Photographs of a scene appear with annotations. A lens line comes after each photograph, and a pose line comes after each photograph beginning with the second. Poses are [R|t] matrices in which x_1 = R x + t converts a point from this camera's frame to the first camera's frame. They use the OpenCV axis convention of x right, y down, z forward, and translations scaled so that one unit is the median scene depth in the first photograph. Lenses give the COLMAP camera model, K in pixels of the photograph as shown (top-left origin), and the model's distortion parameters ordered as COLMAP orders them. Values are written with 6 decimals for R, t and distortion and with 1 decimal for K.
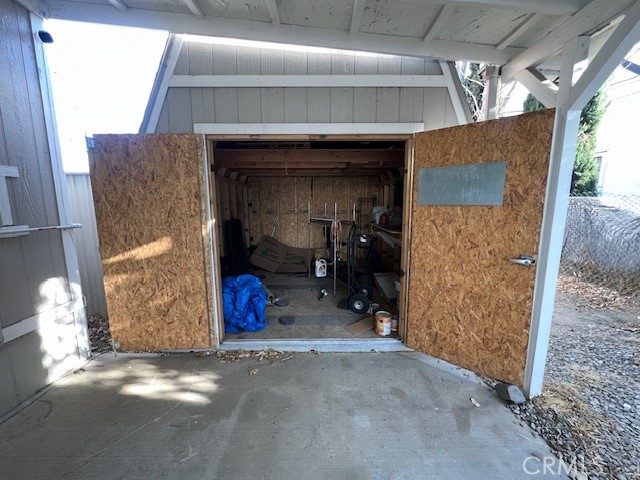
lens RADIAL K [[255.8, 0, 320.3], [0, 255.8, 238.1], [0, 0, 1]] dist [-0.000005, 0.000142]
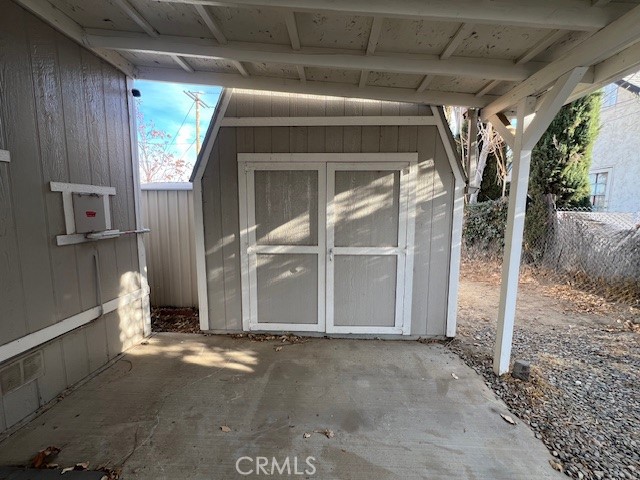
lens RADIAL K [[255.8, 0, 320.3], [0, 255.8, 238.1], [0, 0, 1]] dist [-0.000005, 0.000142]
pose [[0.998530, 0.017165, -0.051417, -0.001469], [-0.018857, 0.999291, -0.032595, 0.016178], [0.050821, 0.033516, 0.998145, -0.268269]]
